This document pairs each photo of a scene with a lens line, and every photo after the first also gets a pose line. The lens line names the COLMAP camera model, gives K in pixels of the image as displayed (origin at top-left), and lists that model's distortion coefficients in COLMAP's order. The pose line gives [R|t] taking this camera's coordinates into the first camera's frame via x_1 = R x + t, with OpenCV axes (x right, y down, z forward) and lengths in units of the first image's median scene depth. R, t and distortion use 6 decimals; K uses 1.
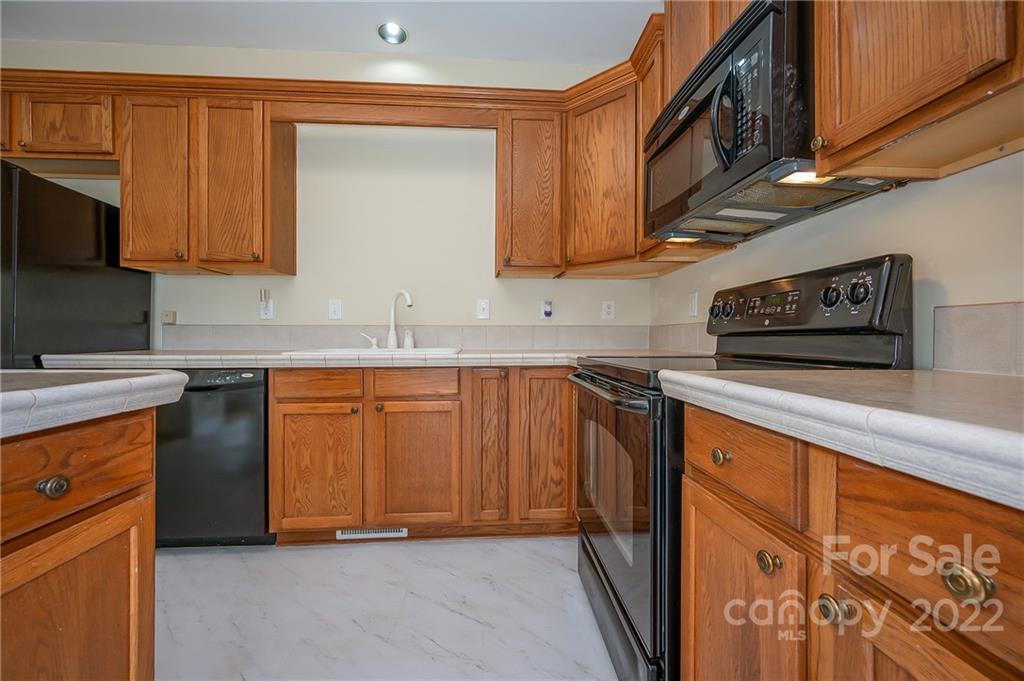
lens RADIAL K [[407.5, 0, 512.3], [0, 407.5, 337.6], [0, 0, 1]] dist [-0.002709, -0.000557]
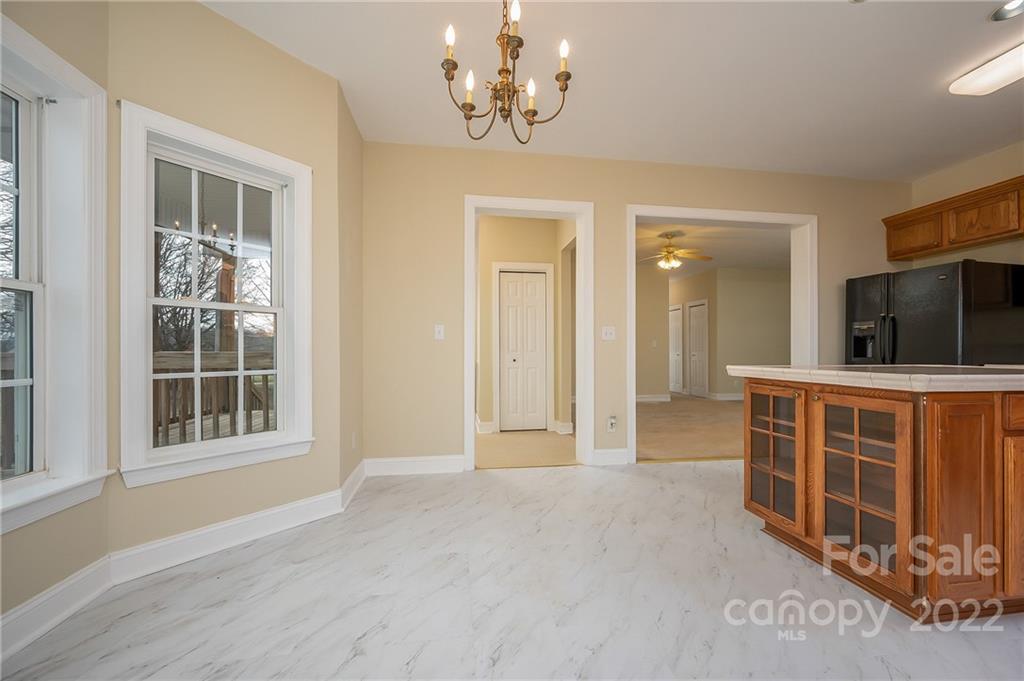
lens RADIAL K [[407.5, 0, 511.6], [0, 407.5, 350.1], [0, 0, 1]] dist [-0.002709, -0.000557]
pose [[0.076025, -0.007854, -0.997075, 0.351938], [-0.001661, 0.999967, -0.008003, -0.000299], [0.997104, 0.002265, 0.076010, -0.980454]]
